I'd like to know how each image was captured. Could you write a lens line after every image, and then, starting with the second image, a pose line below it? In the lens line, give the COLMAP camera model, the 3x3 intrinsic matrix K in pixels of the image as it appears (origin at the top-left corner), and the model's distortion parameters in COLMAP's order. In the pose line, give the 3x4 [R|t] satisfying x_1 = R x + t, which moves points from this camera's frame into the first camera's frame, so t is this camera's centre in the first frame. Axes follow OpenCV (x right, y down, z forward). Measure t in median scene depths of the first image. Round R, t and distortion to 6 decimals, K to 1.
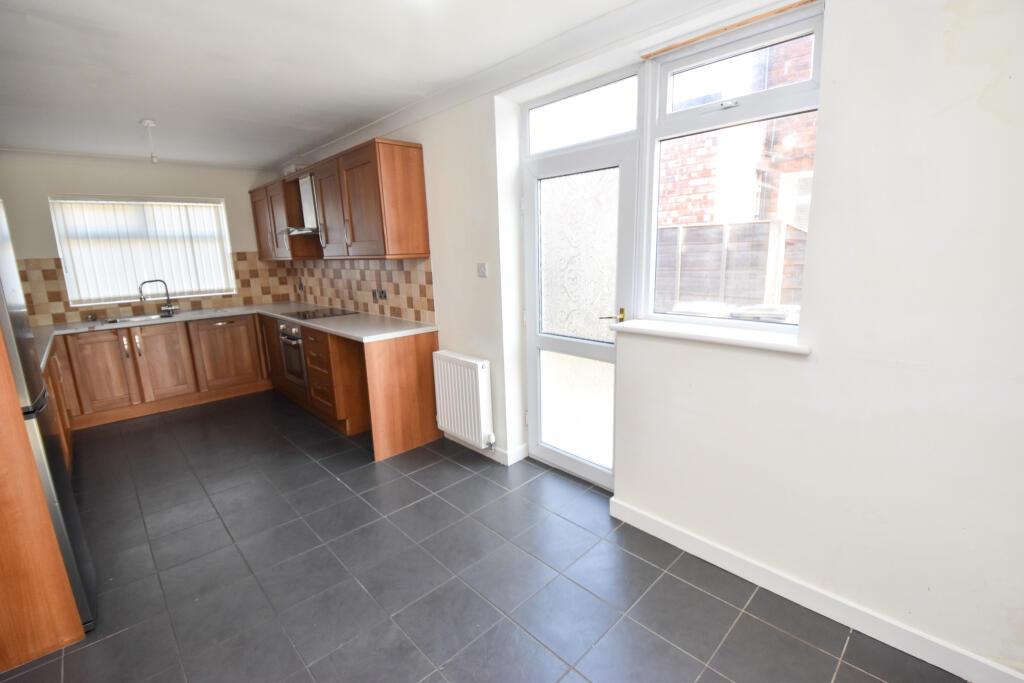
lens RADIAL K [[450.9, 0, 499.5], [0, 450.9, 346.0], [0, 0, 1]] dist [-0.001285, -0.000328]
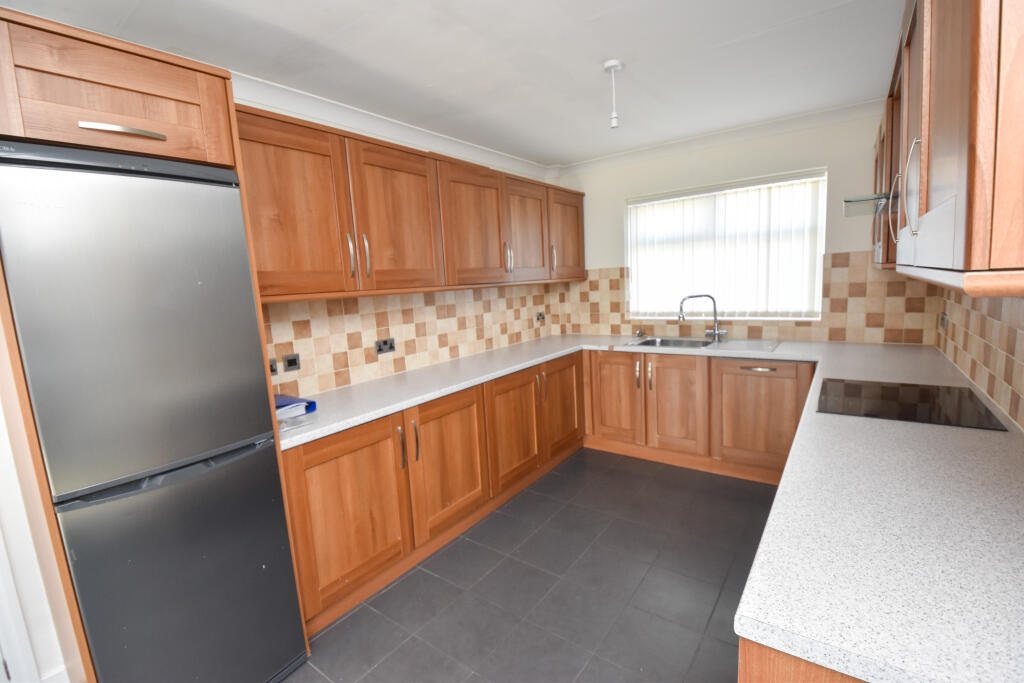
lens RADIAL K [[455.7, 0, 512.0], [0, 455.7, 341.5], [0, 0, 1]] dist [-0.019470, -0.000416]
pose [[0.179794, 0.153803, -0.971606, -0.065670], [-0.162417, 0.978787, 0.124885, -0.108550], [0.970204, 0.135352, 0.200960, 0.529143]]
